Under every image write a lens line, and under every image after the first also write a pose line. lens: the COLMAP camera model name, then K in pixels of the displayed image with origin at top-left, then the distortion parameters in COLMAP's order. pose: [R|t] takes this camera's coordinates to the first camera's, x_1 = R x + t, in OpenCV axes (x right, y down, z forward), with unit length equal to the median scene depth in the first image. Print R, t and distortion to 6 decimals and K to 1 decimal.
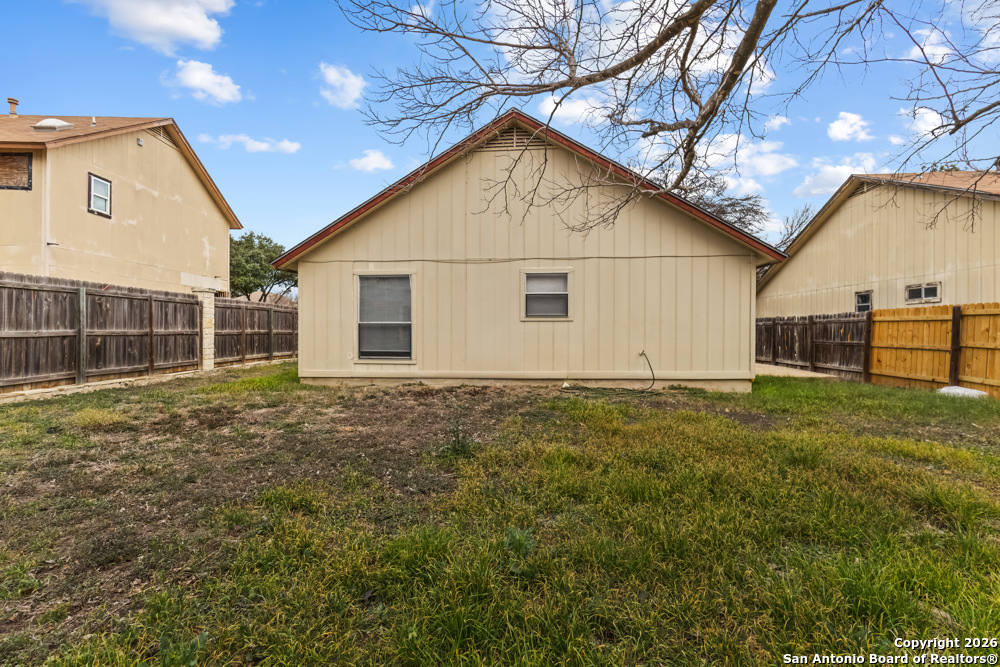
lens RADIAL K [[466.9, 0, 496.7], [0, 466.9, 338.3], [0, 0, 1]] dist [0.000924, 0.001193]
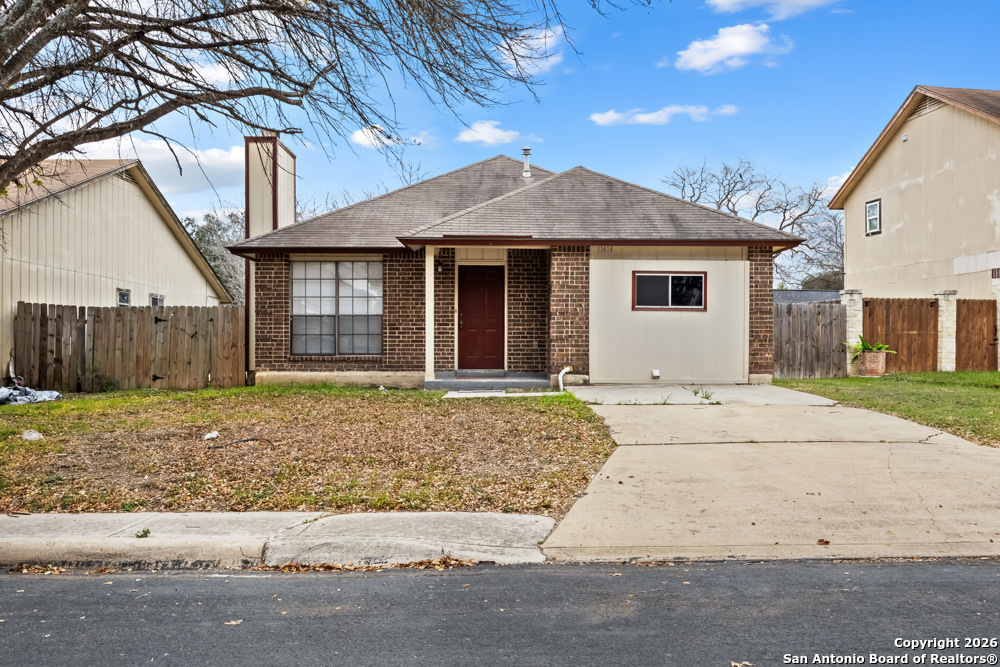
lens RADIAL K [[815.4, 0, 500.0], [0, 815.4, 333.5], [0, 0, 1]] dist [0.003636, -0.000443]
pose [[-0.991799, -0.003826, -0.127750, 0.375104], [-0.003143, 0.999980, -0.005551, -0.014541], [0.127769, -0.005104, -0.991791, 3.629357]]
